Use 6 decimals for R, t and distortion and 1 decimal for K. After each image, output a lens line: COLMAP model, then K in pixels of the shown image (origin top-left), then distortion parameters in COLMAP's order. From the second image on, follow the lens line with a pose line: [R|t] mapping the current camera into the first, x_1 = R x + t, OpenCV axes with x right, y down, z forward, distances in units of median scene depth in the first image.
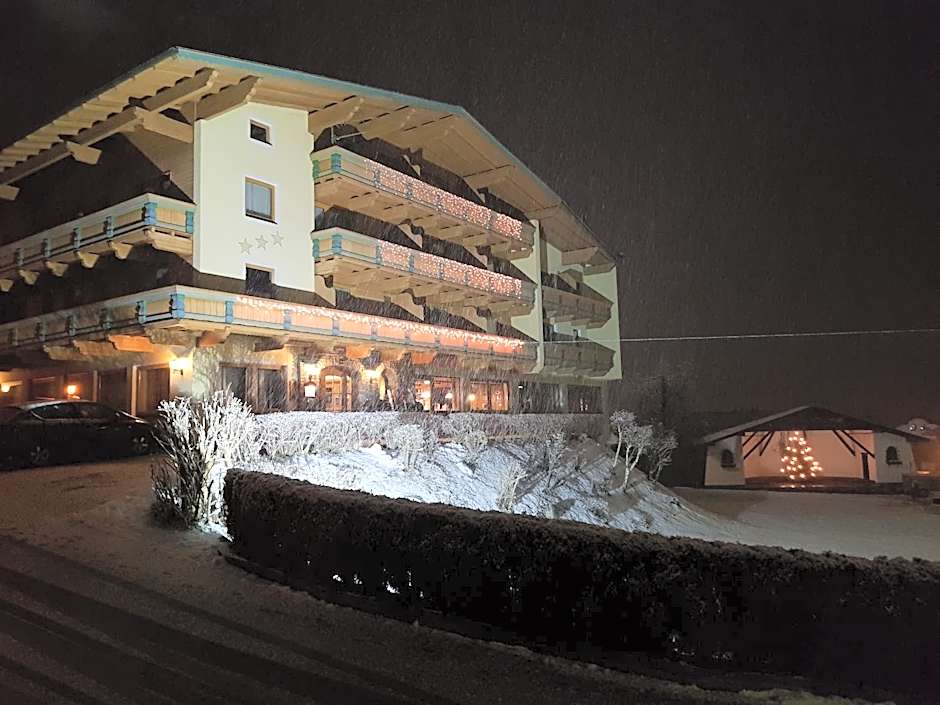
lens RADIAL K [[724.8, 0, 470.0], [0, 724.8, 352.5], [0, 0, 1]] dist [-0.062789, -0.005068]
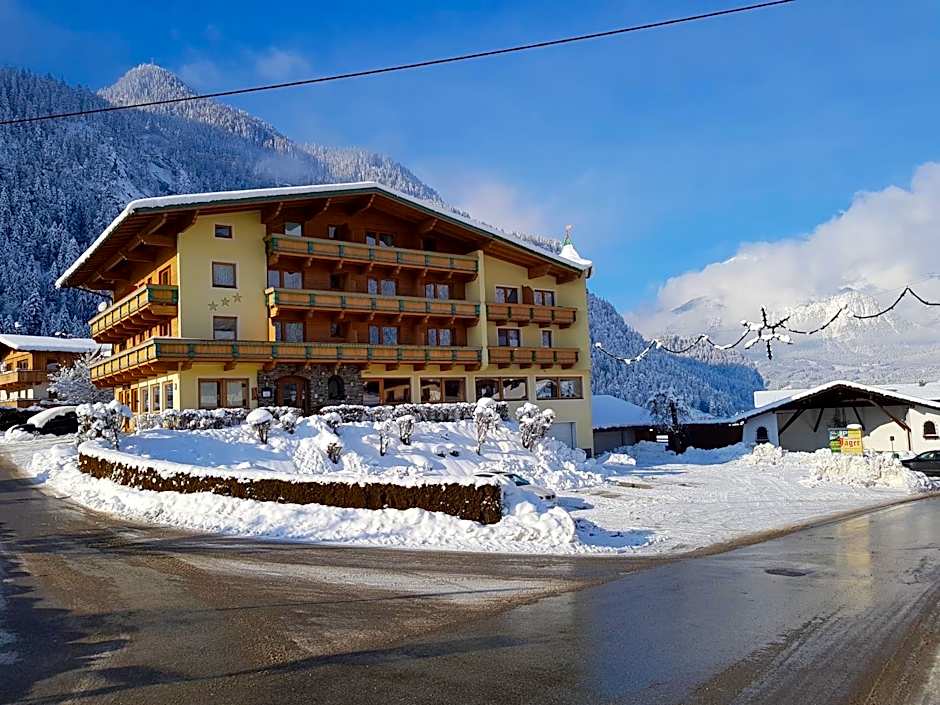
lens RADIAL K [[724.8, 0, 470.0], [0, 724.8, 352.5], [0, 0, 1]] dist [-0.062789, -0.005068]
pose [[0.966378, -0.042762, -0.253547, 0.580801], [0.048576, 0.998680, 0.016714, -0.037994], [0.252497, -0.028468, 0.967179, -0.372162]]
